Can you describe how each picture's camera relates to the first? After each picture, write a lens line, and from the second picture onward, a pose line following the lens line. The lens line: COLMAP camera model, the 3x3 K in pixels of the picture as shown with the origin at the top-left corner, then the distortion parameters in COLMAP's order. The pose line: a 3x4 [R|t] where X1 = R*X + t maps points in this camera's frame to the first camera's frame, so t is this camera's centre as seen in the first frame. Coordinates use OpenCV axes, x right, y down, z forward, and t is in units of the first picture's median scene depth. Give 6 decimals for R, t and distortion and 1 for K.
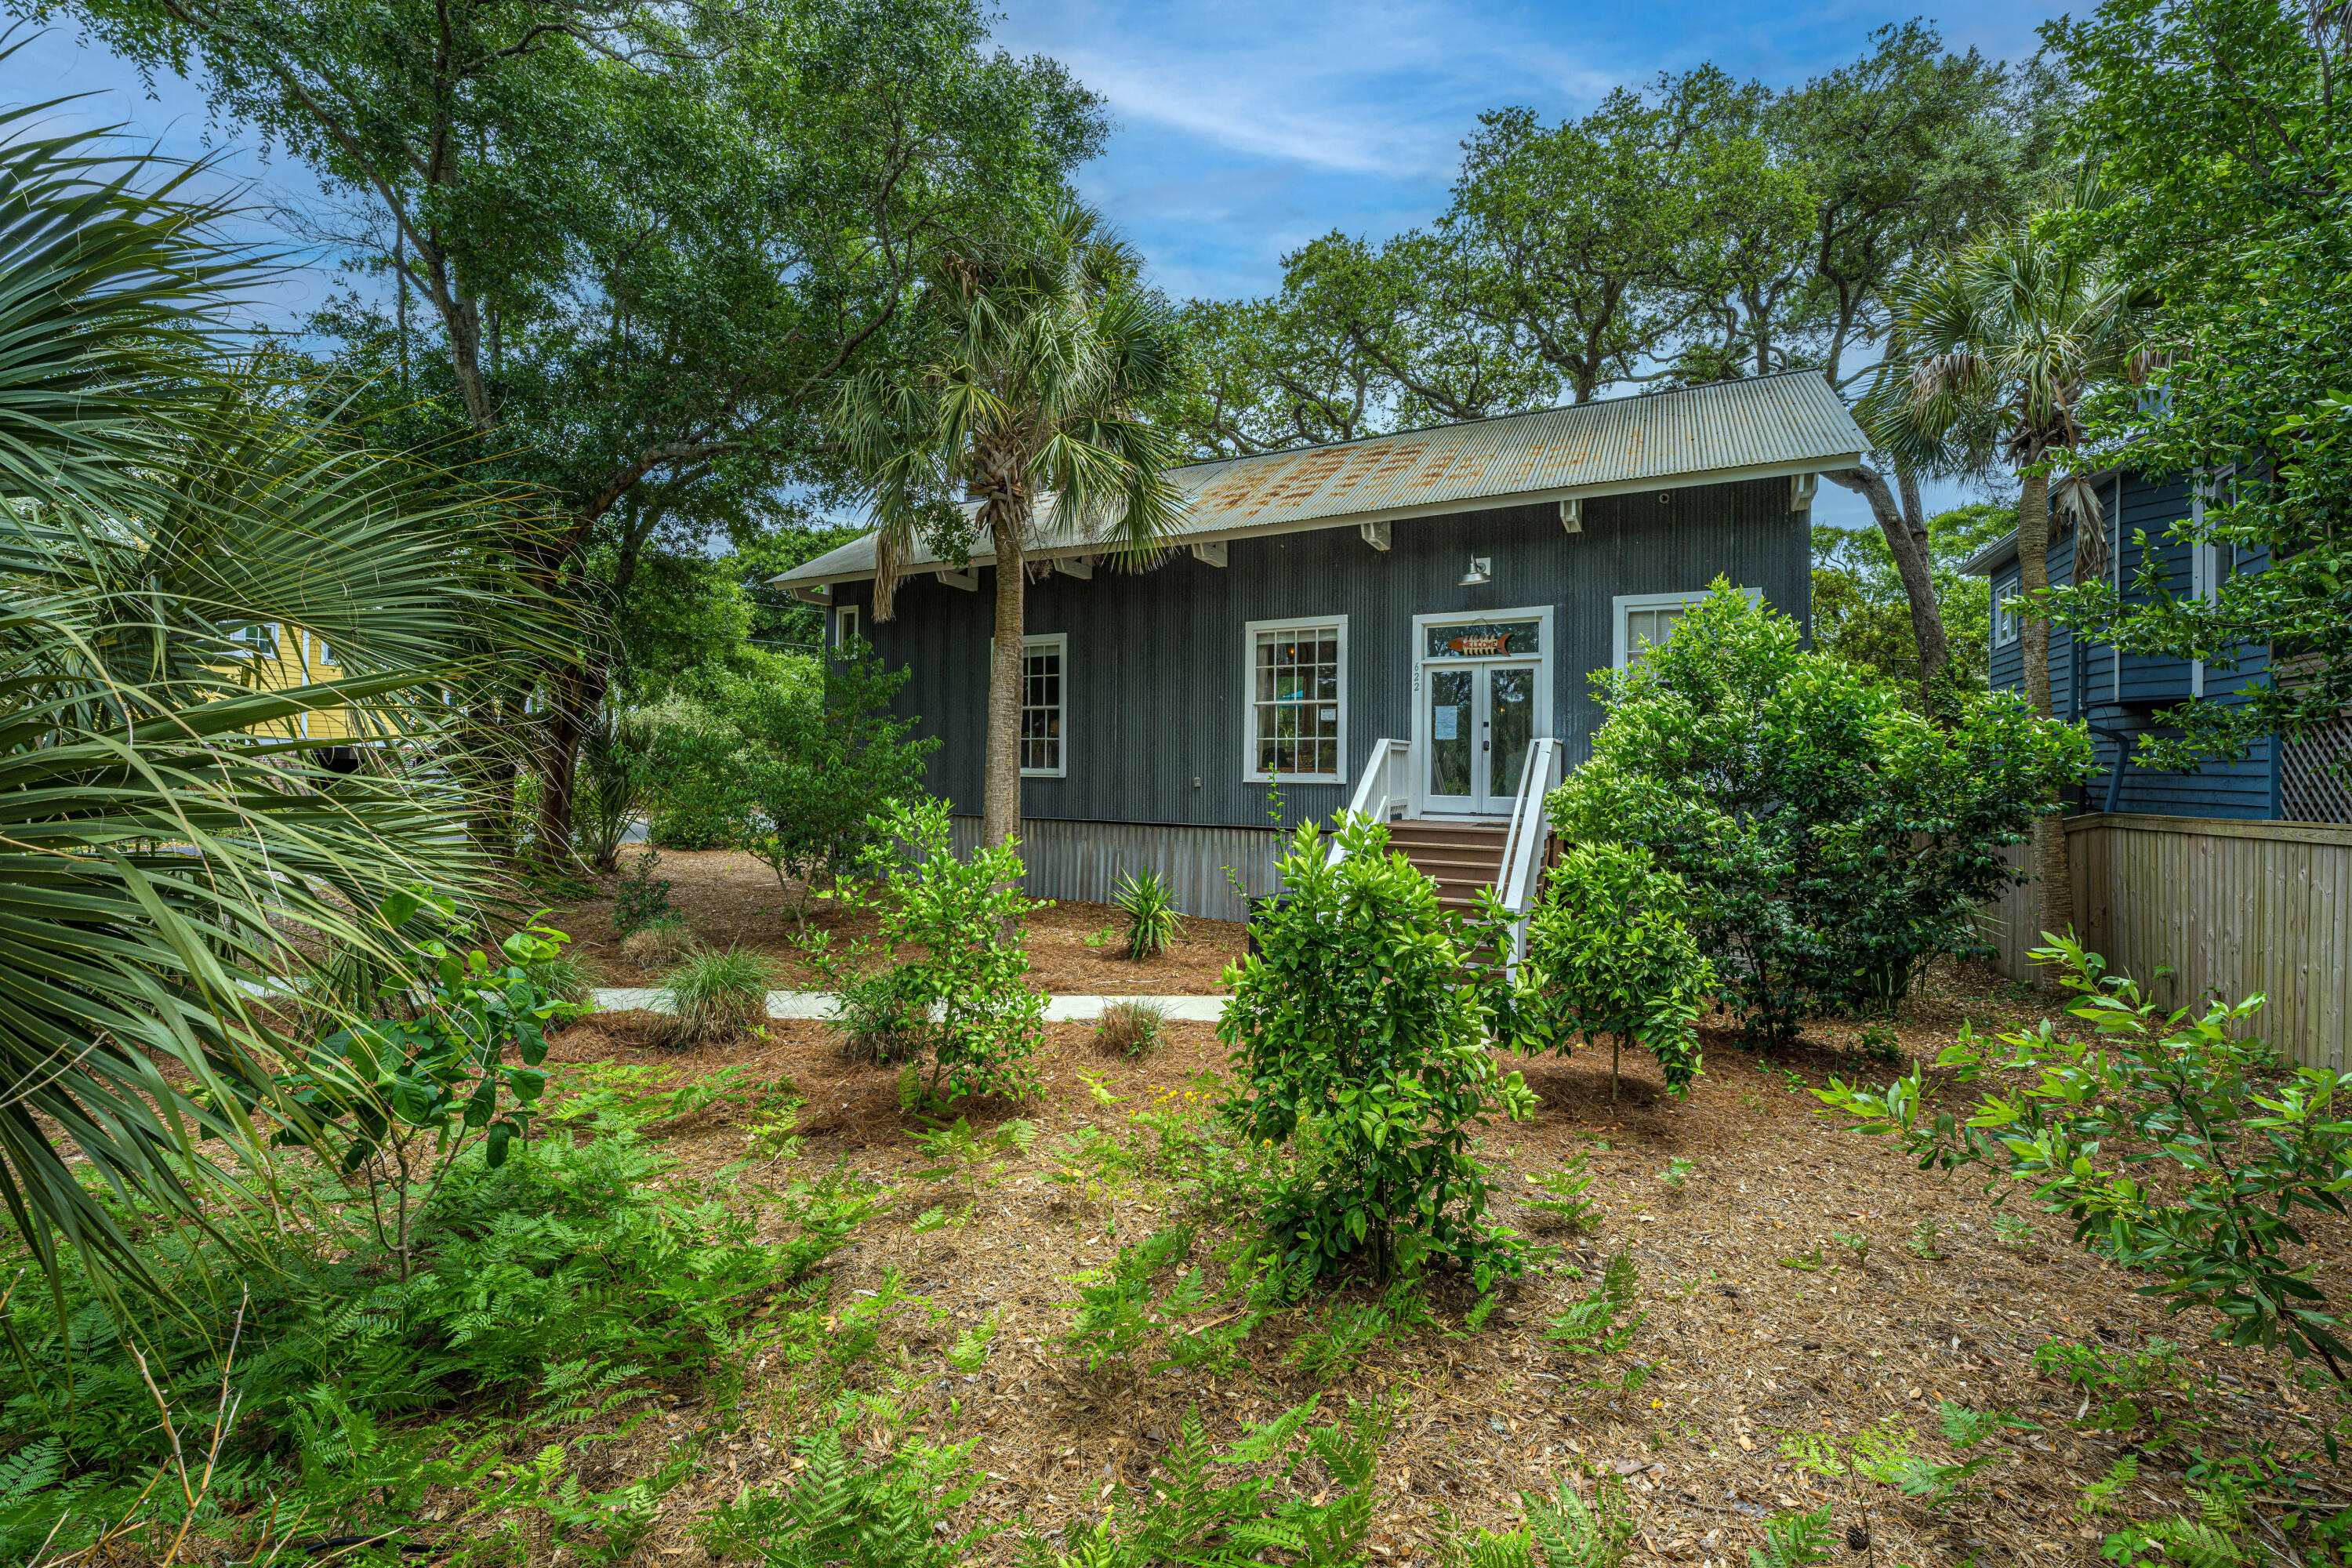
lens RADIAL K [[962.4, 0, 1118.0], [0, 962.4, 789.4], [0, 0, 1]] dist [0.000167, -0.000856]
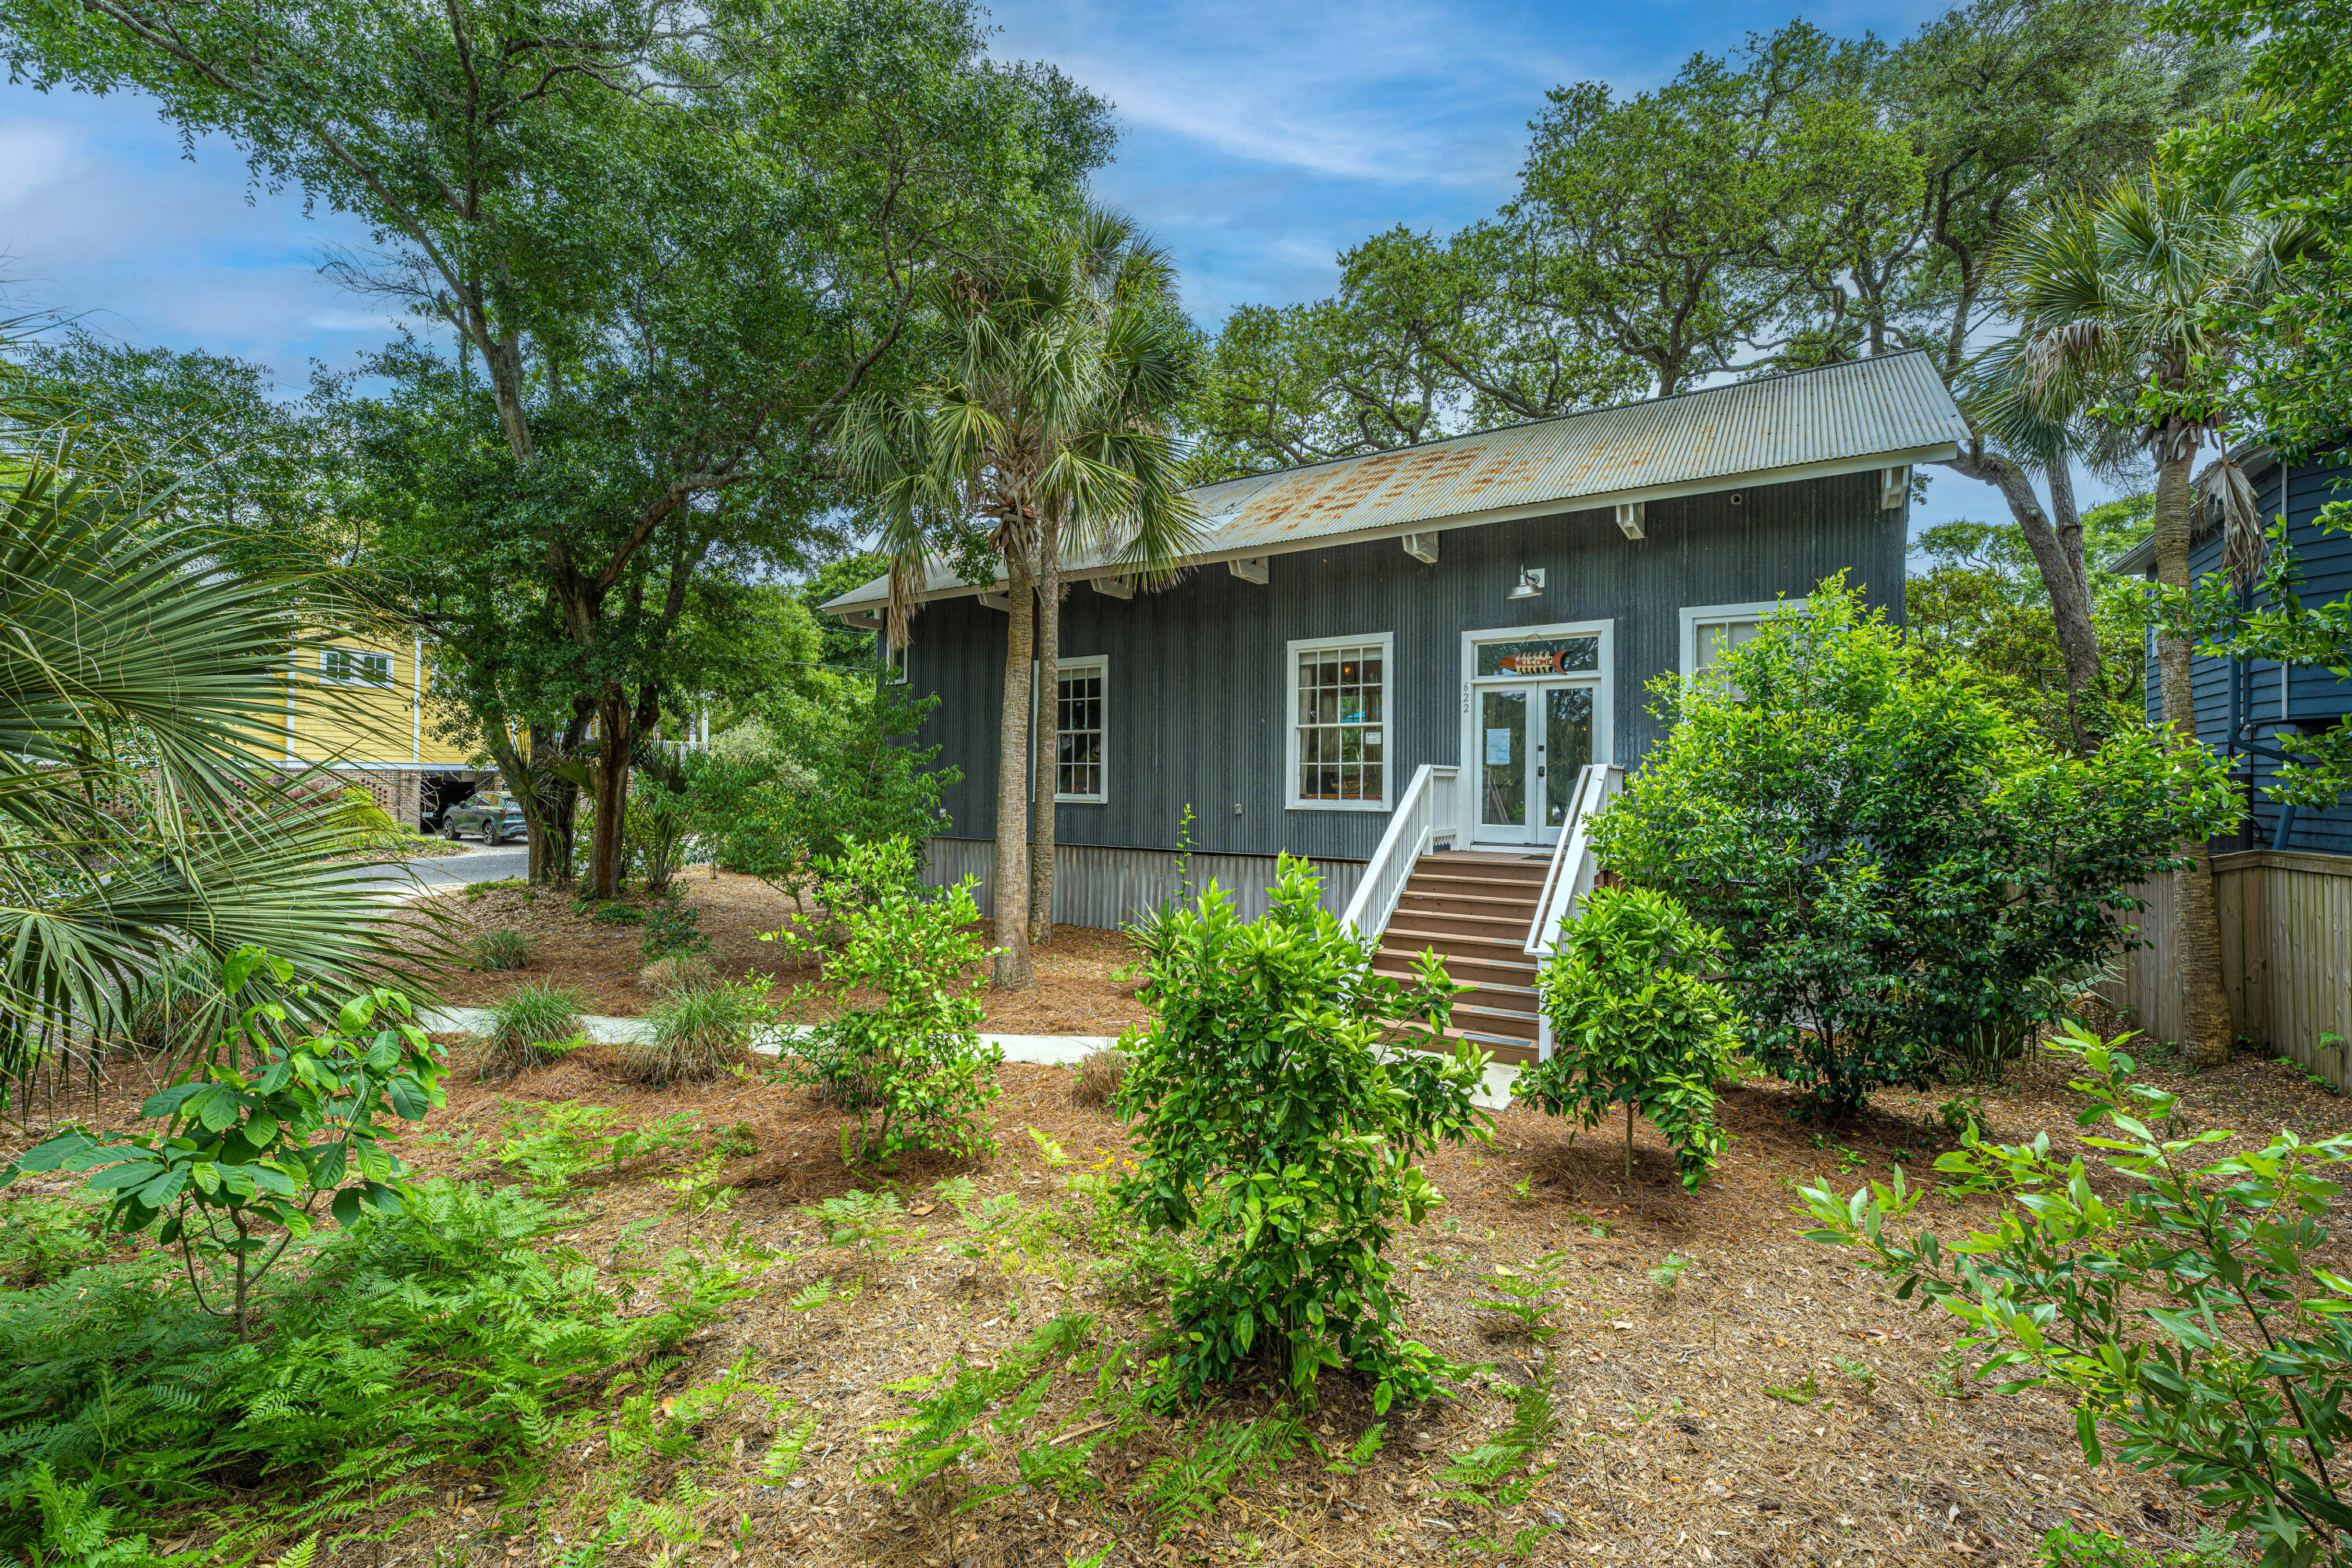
lens RADIAL K [[962.4, 0, 1172.7], [0, 962.4, 794.3], [0, 0, 1]] dist [0.000167, -0.000856]
pose [[0.995332, -0.001115, -0.096506, 0.136708], [0.000636, 0.999987, -0.004998, -0.021353], [0.096510, 0.004913, 0.995320, 0.050375]]
